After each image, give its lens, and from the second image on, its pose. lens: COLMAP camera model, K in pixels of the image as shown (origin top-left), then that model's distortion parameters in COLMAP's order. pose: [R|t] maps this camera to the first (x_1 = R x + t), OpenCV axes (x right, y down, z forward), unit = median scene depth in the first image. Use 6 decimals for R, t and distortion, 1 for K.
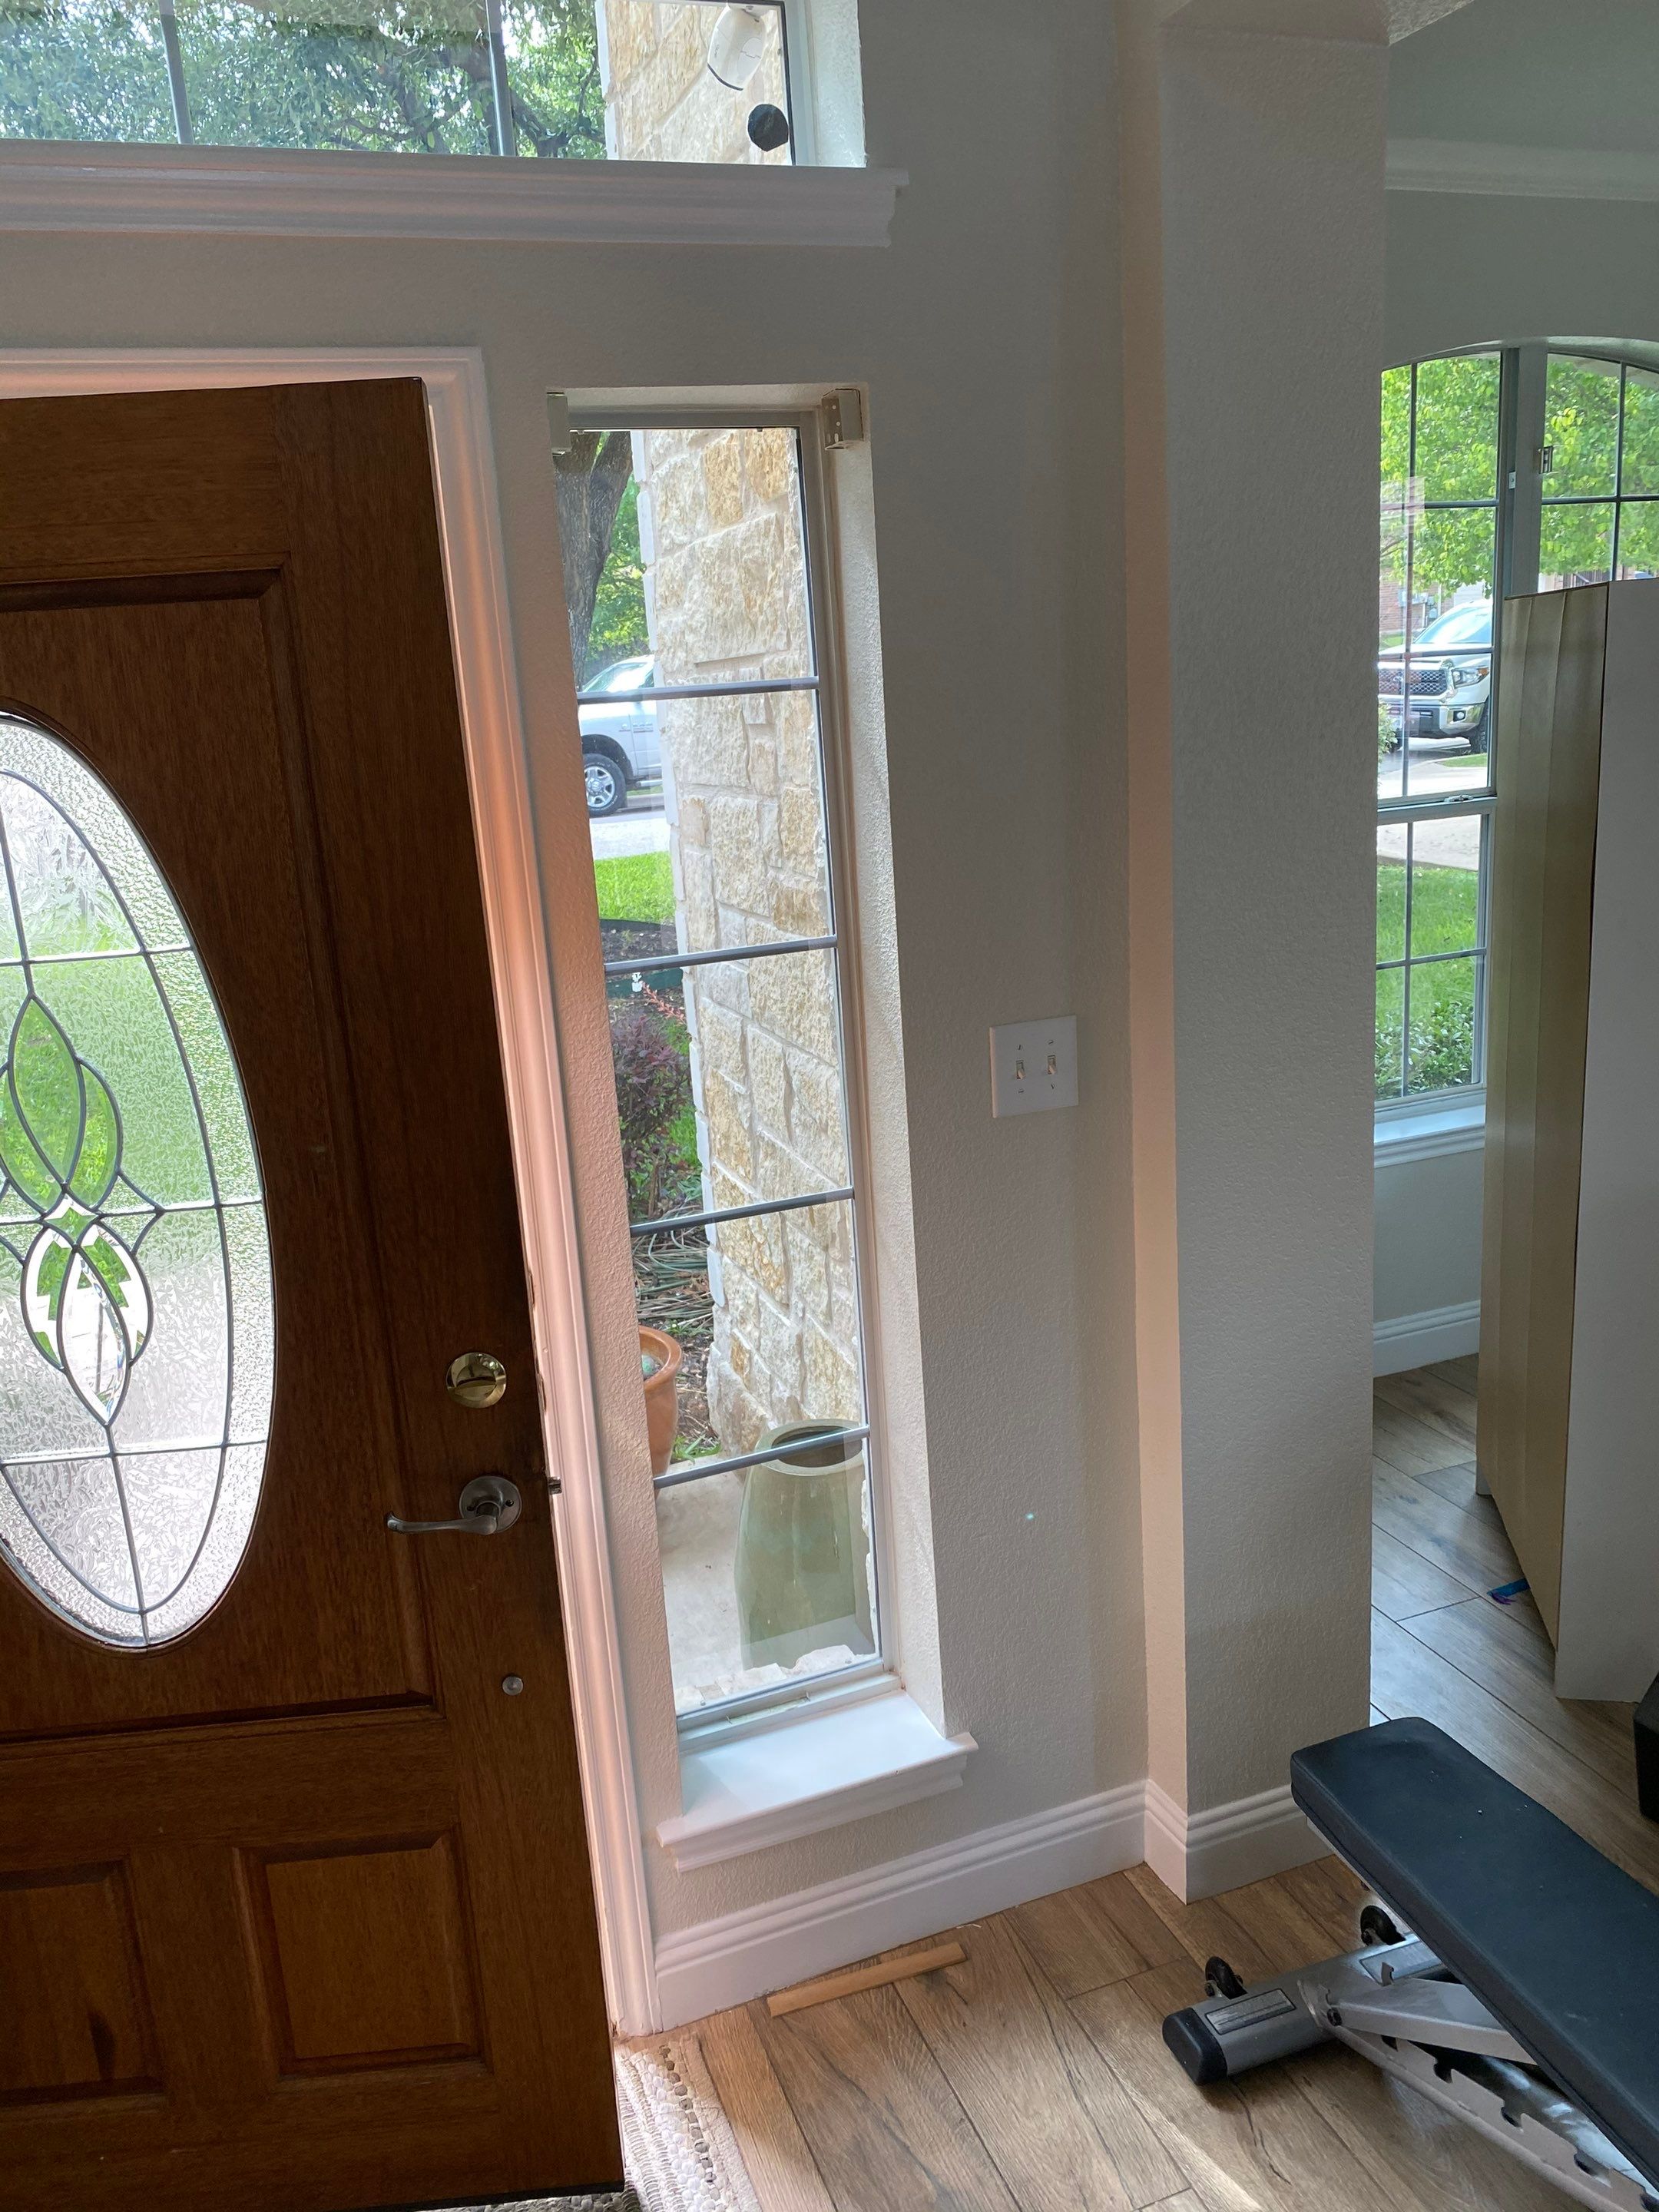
lens RADIAL K [[1719.6, 0, 829.5], [0, 1719.6, 1106.0], [0, 0, 1]] dist [-0.004803, -0.002443]
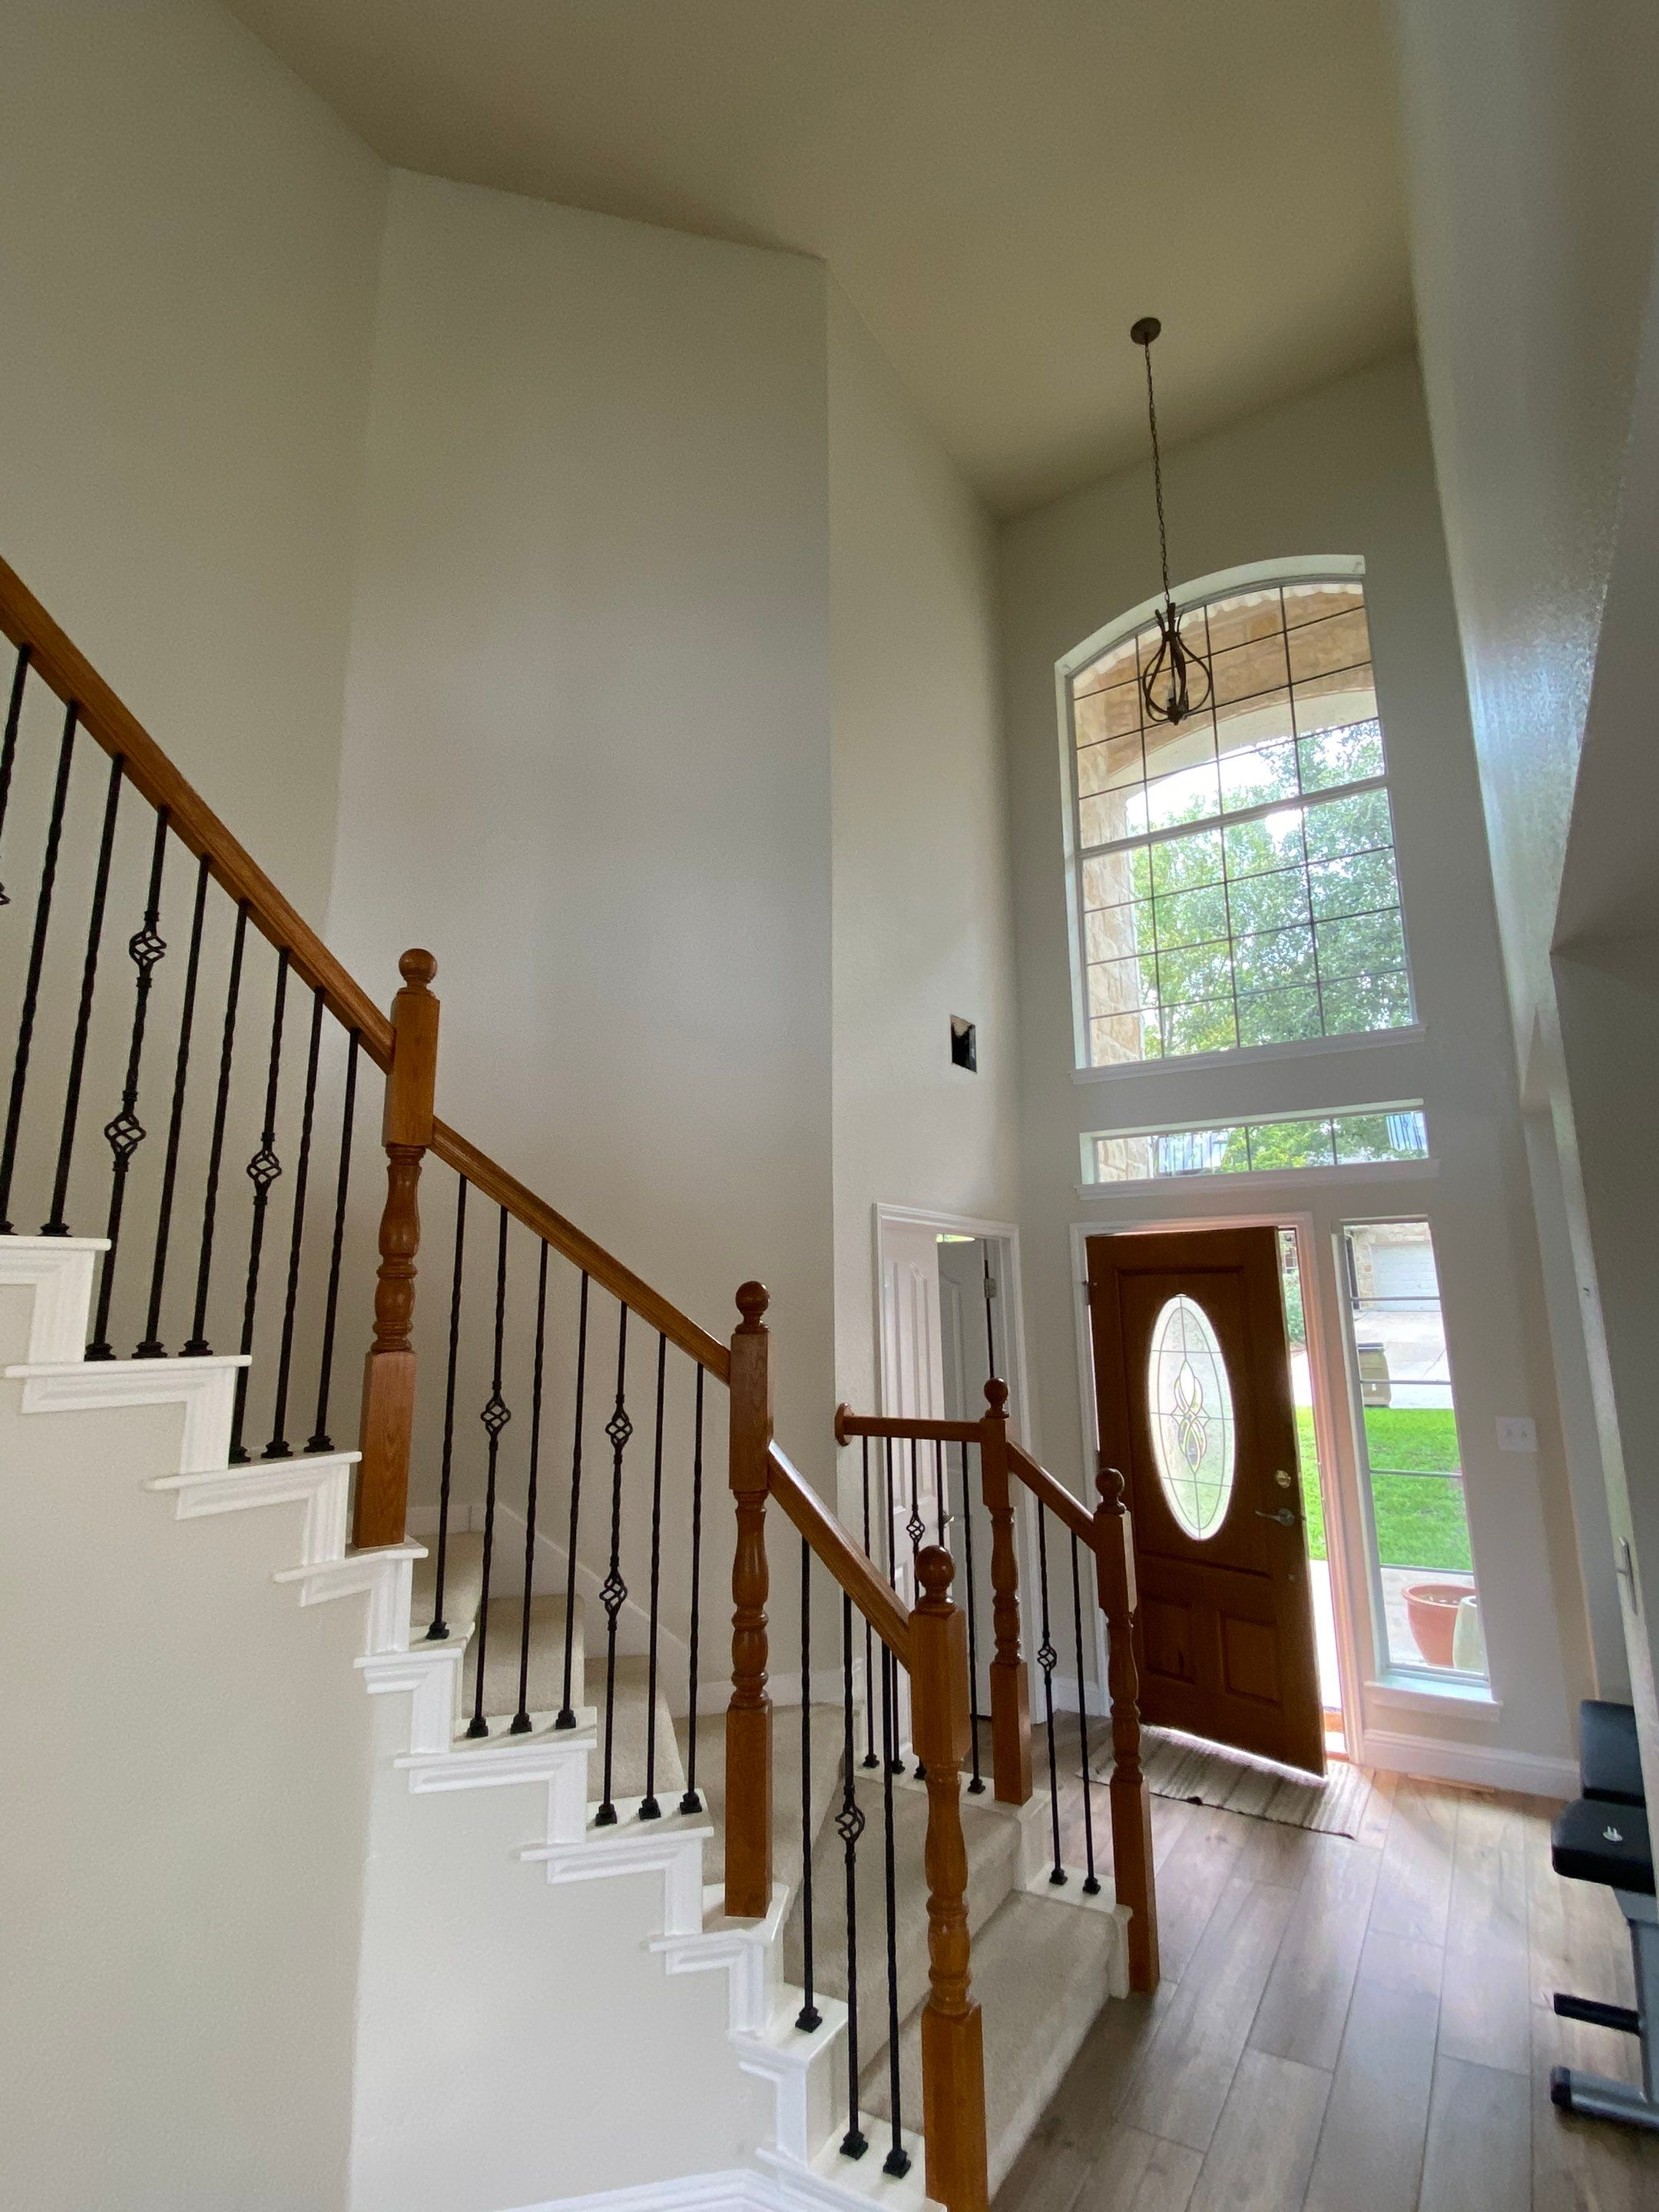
lens RADIAL K [[1092.3, 0, 829.5], [0, 1092.3, 1106.0], [0, 0, 1]] dist [-0.003265, -0.000429]
pose [[0.624514, -0.085172, -0.776356, 0.905902], [-0.222367, 0.933504, -0.281288, 0.246076], [0.748689, 0.348304, 0.564047, -1.132455]]
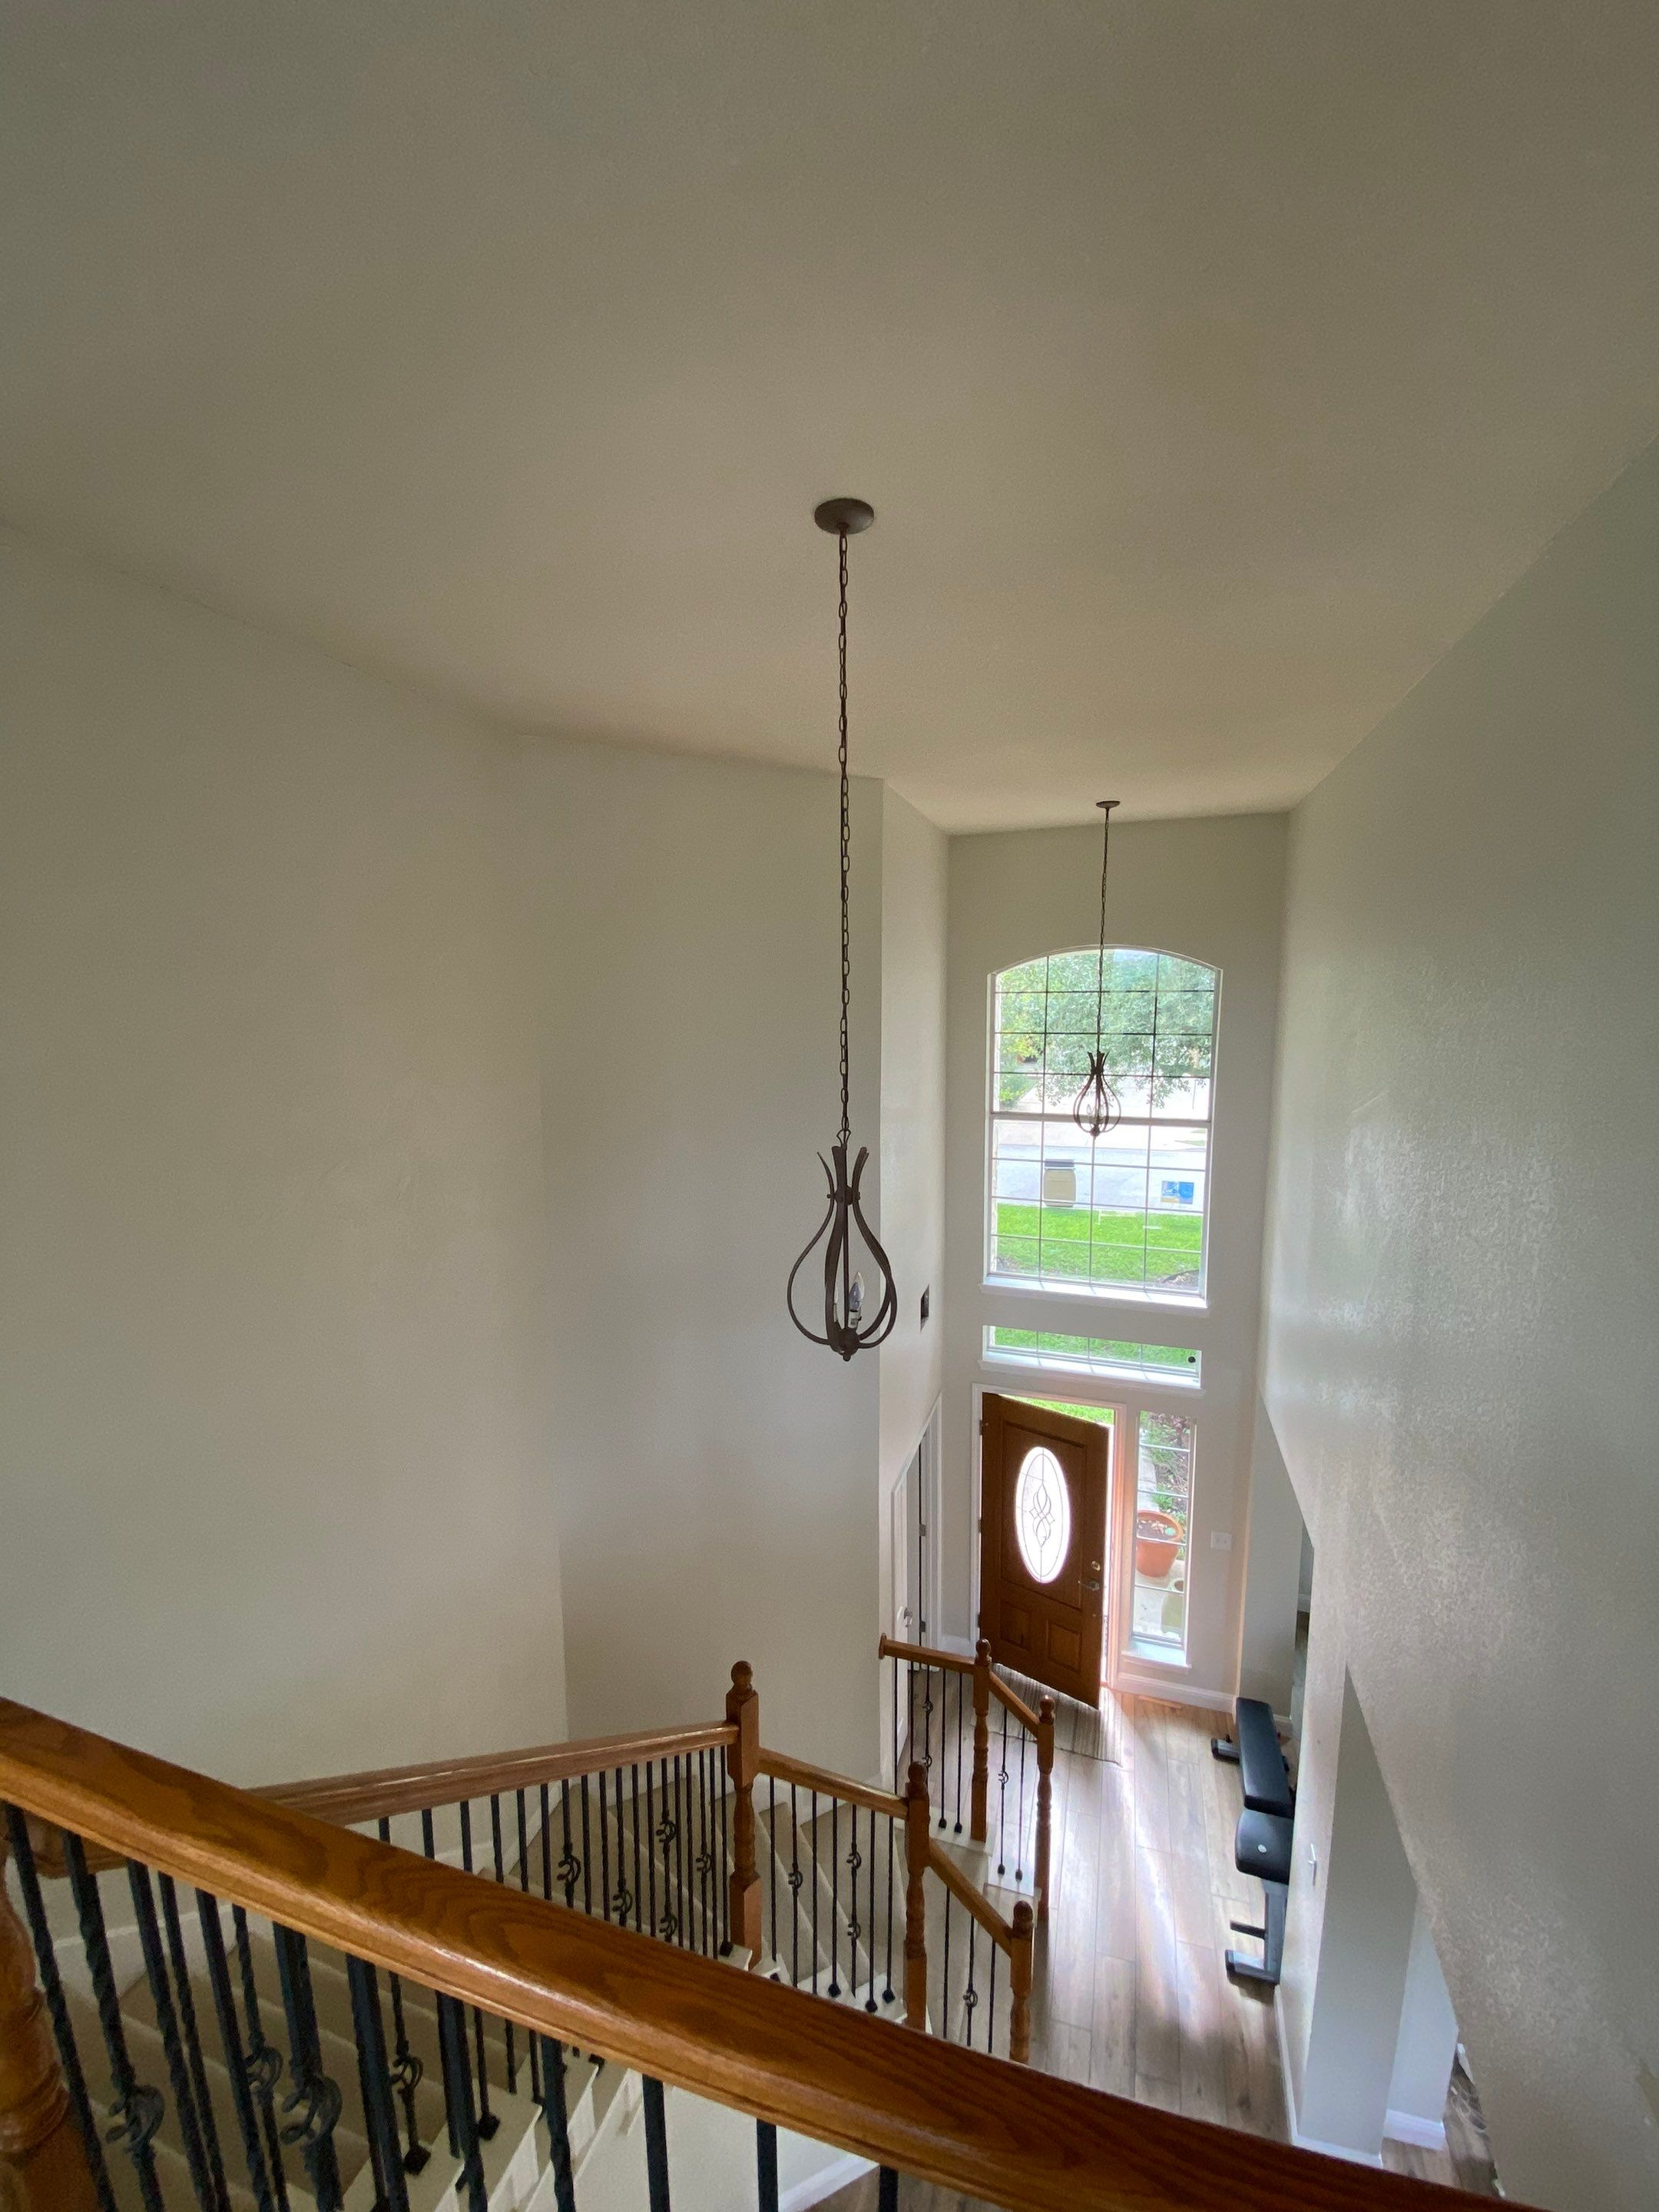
lens RADIAL K [[898.8, 0, 829.5], [0, 898.8, 1106.0], [0, 0, 1]] dist [-0.000446, -0.000073]
pose [[0.786480, 0.140667, -0.601384, 0.662365], [-0.198695, 0.979580, -0.030721, -1.030135], [0.584782, 0.143653, 0.798369, -2.121224]]
